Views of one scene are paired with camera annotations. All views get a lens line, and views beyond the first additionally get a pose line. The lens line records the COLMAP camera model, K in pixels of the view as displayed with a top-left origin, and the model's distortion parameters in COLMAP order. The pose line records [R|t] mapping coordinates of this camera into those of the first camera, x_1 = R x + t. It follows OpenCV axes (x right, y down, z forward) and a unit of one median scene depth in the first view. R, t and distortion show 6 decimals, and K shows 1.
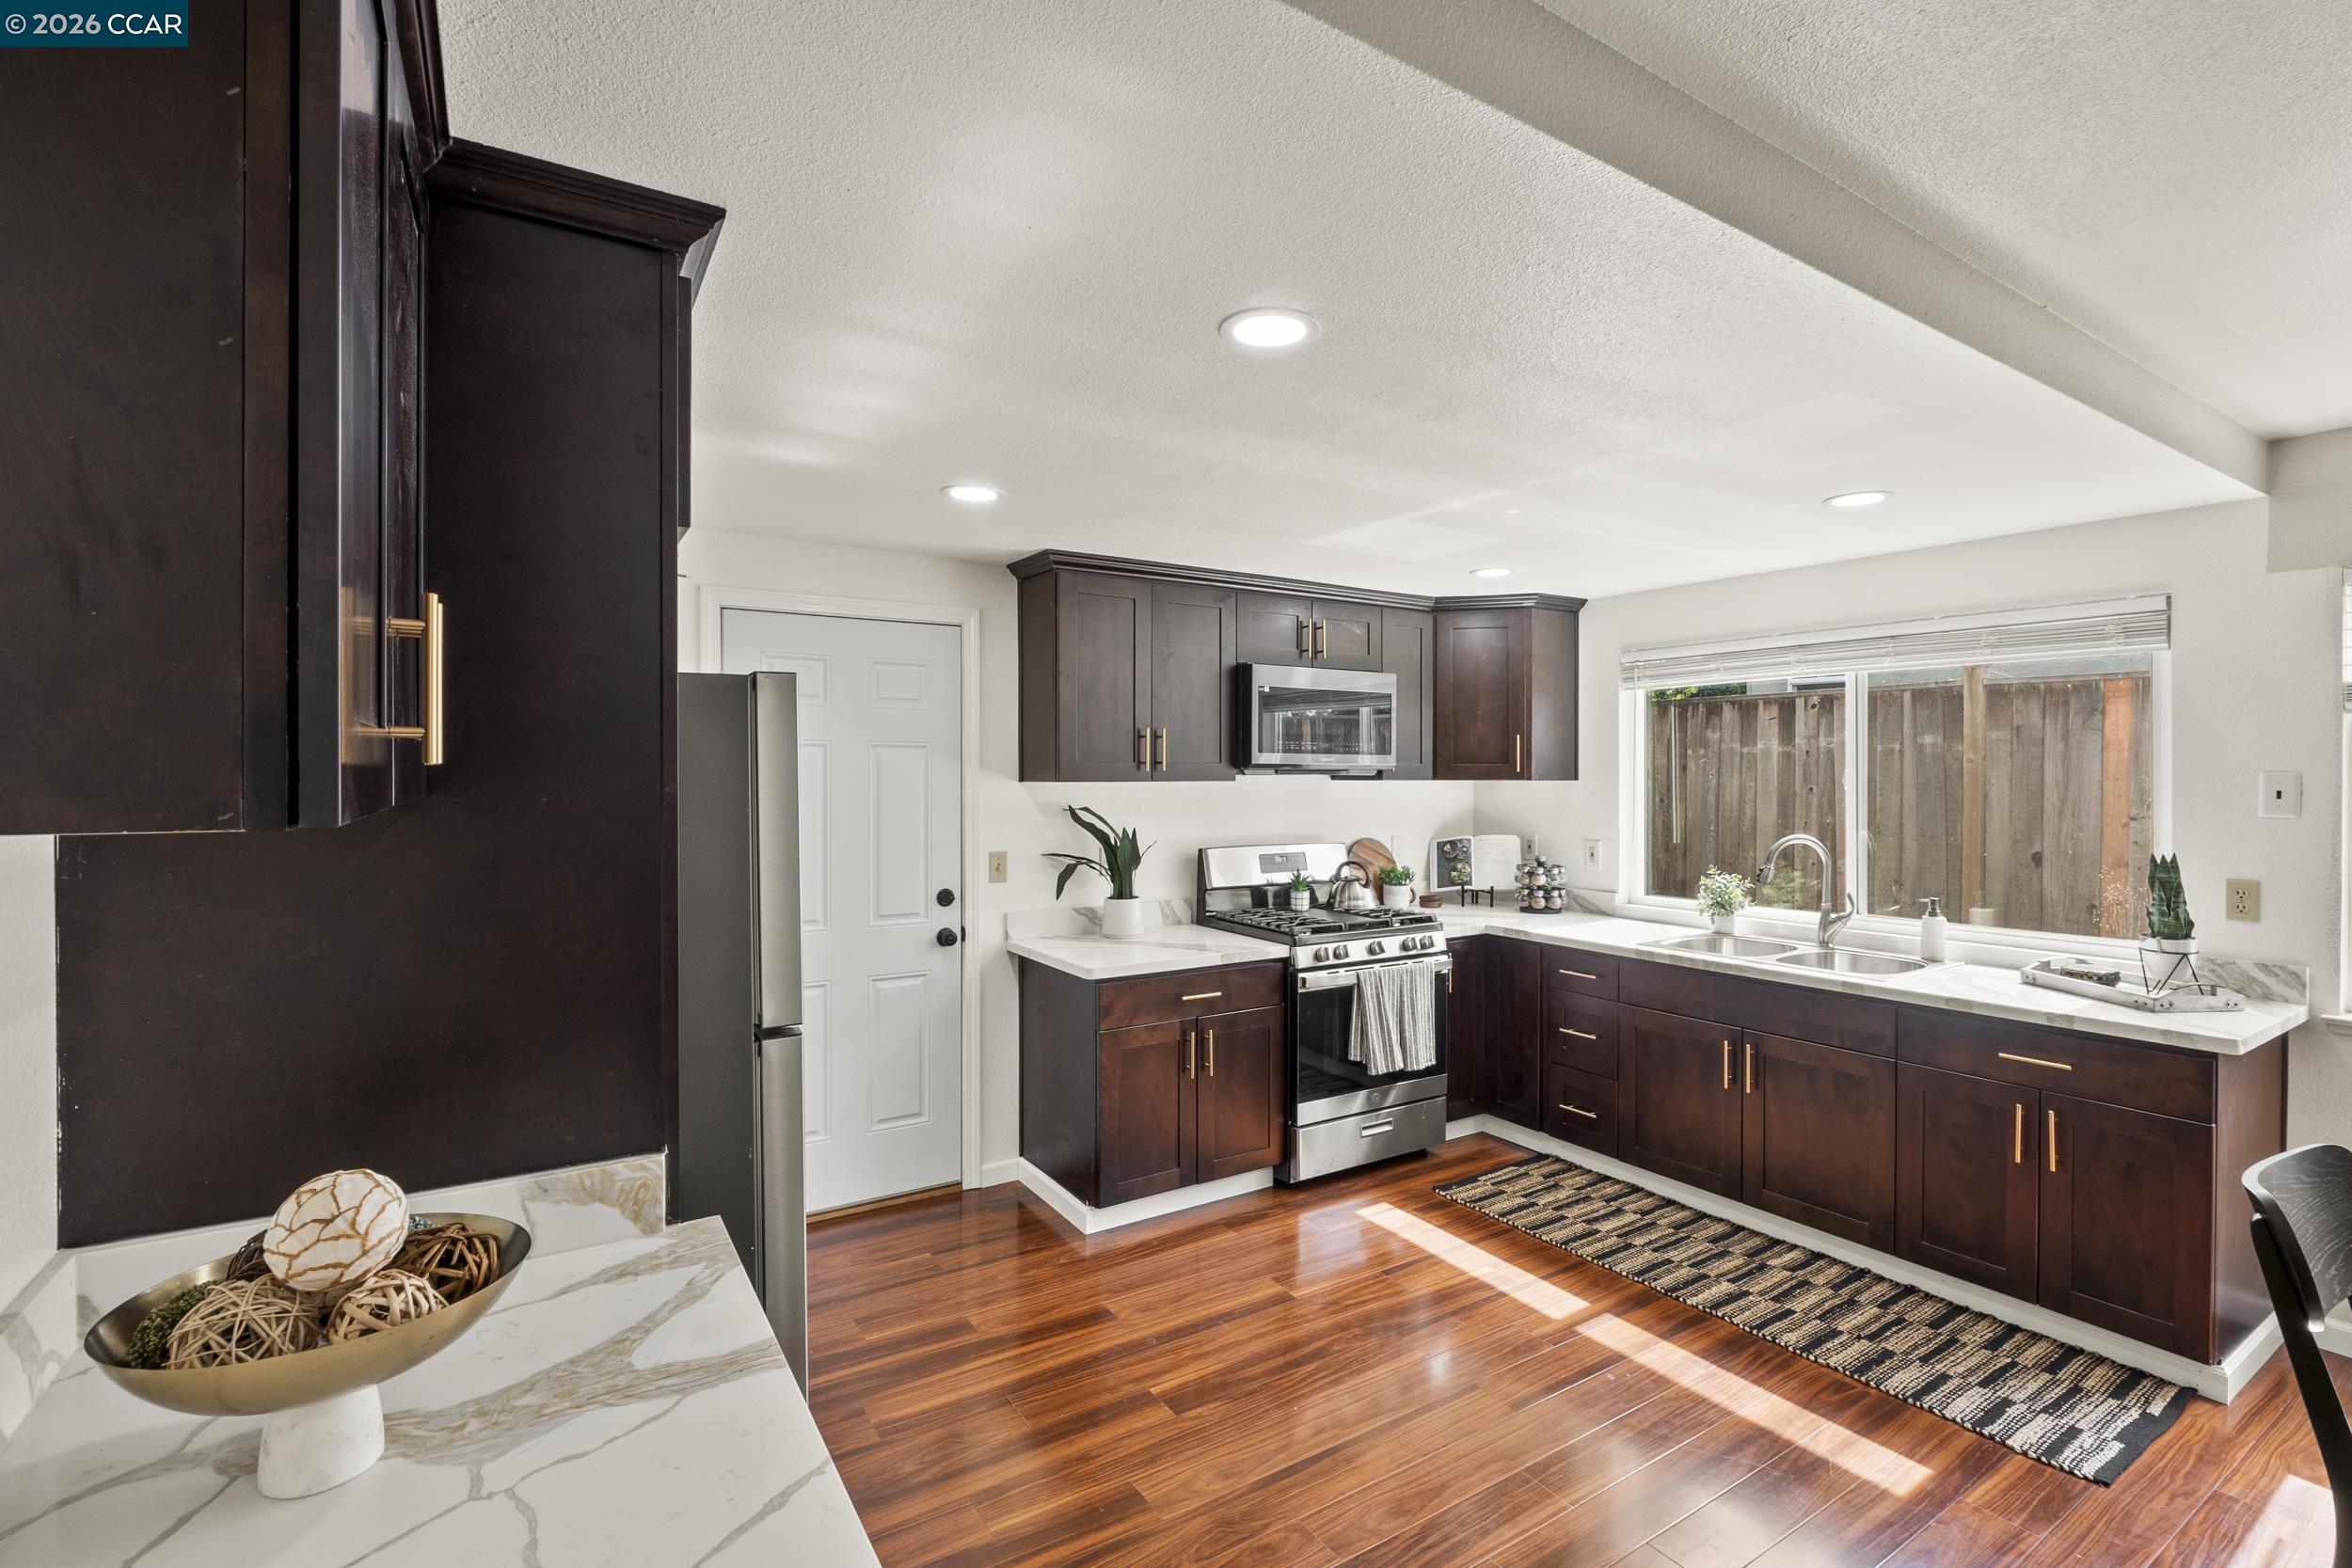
lens RADIAL K [[1062.2, 0, 1178.6], [0, 1062.2, 778.5], [0, 0, 1]] dist [-0.009365, -0.000503]
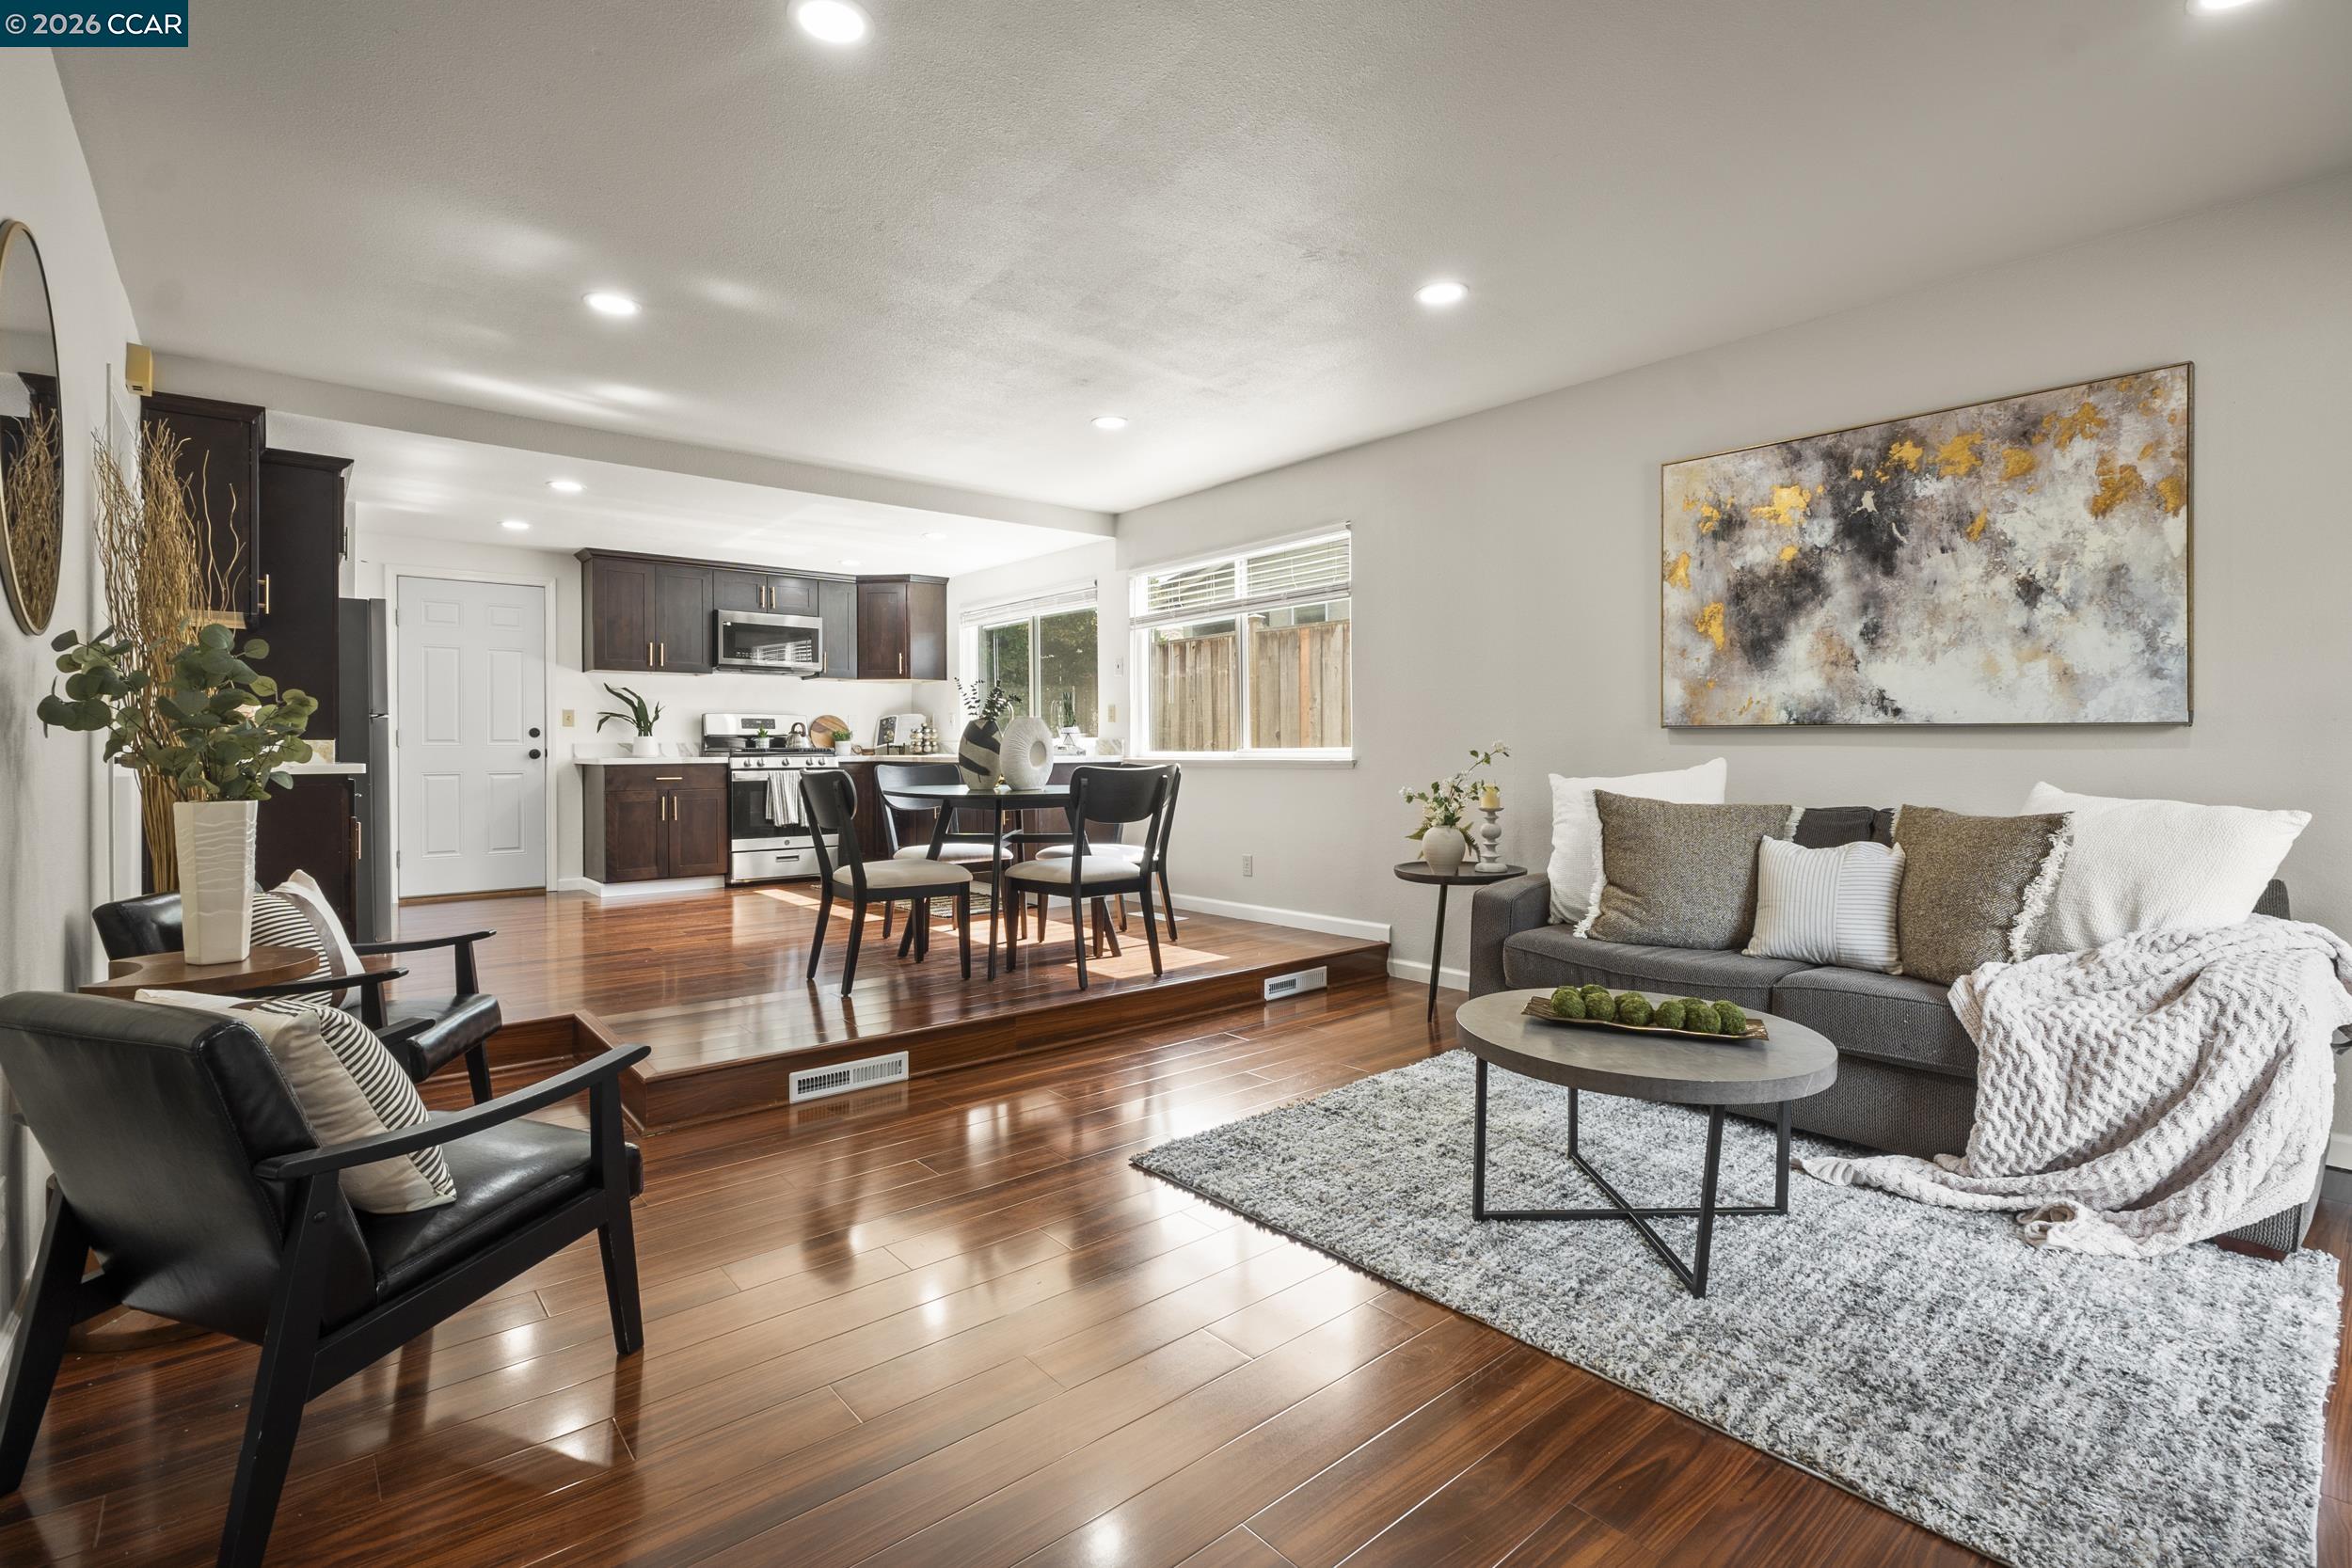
lens RADIAL K [[1062.2, 0, 1165.2], [0, 1062.2, 749.6], [0, 0, 1]] dist [-0.009365, -0.000503]
pose [[0.989394, -0.006169, 0.145128, 0.573868], [0.006122, 0.999981, 0.000768, 0.139623], [-0.145130, 0.000129, 0.989413, -0.946754]]
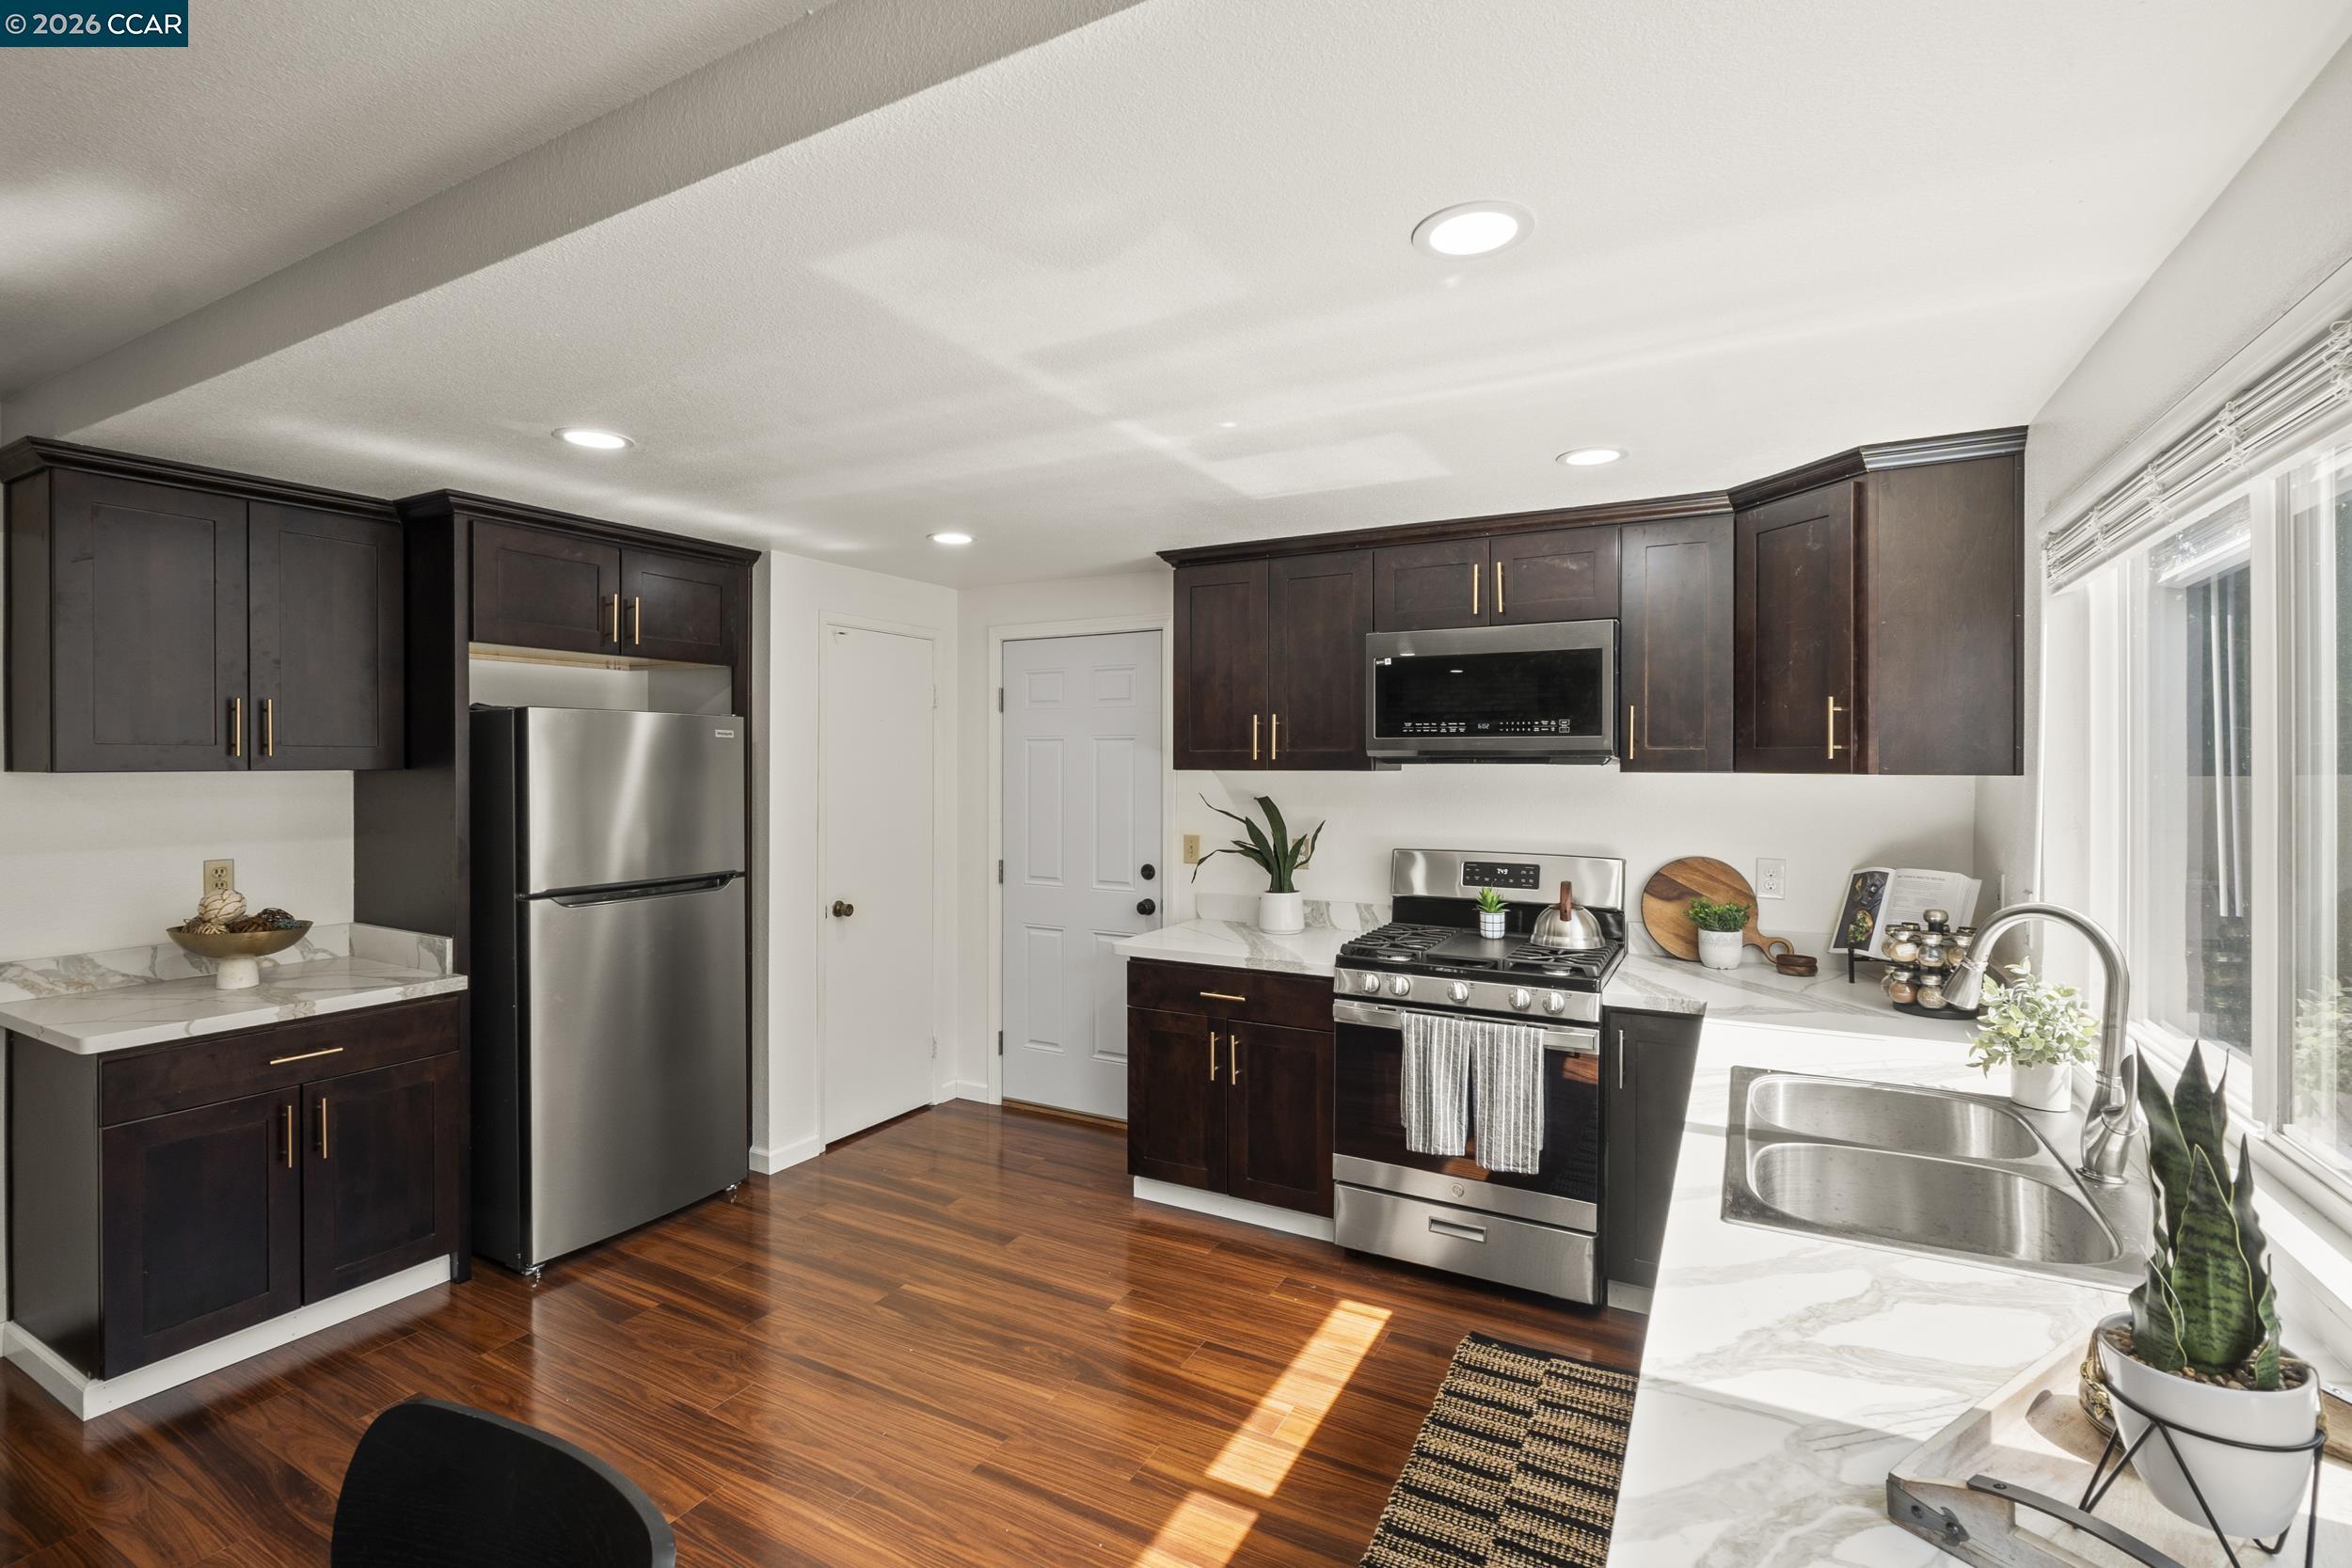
lens RADIAL K [[1062.2, 0, 1162.3], [0, 1062.2, 769.8], [0, 0, 1]] dist [-0.009365, -0.000503]
pose [[0.474890, 0.004594, -0.880033, 0.747770], [-0.004403, 0.999986, 0.002844, -0.000560], [0.880034, 0.002524, 0.474903, 0.450837]]
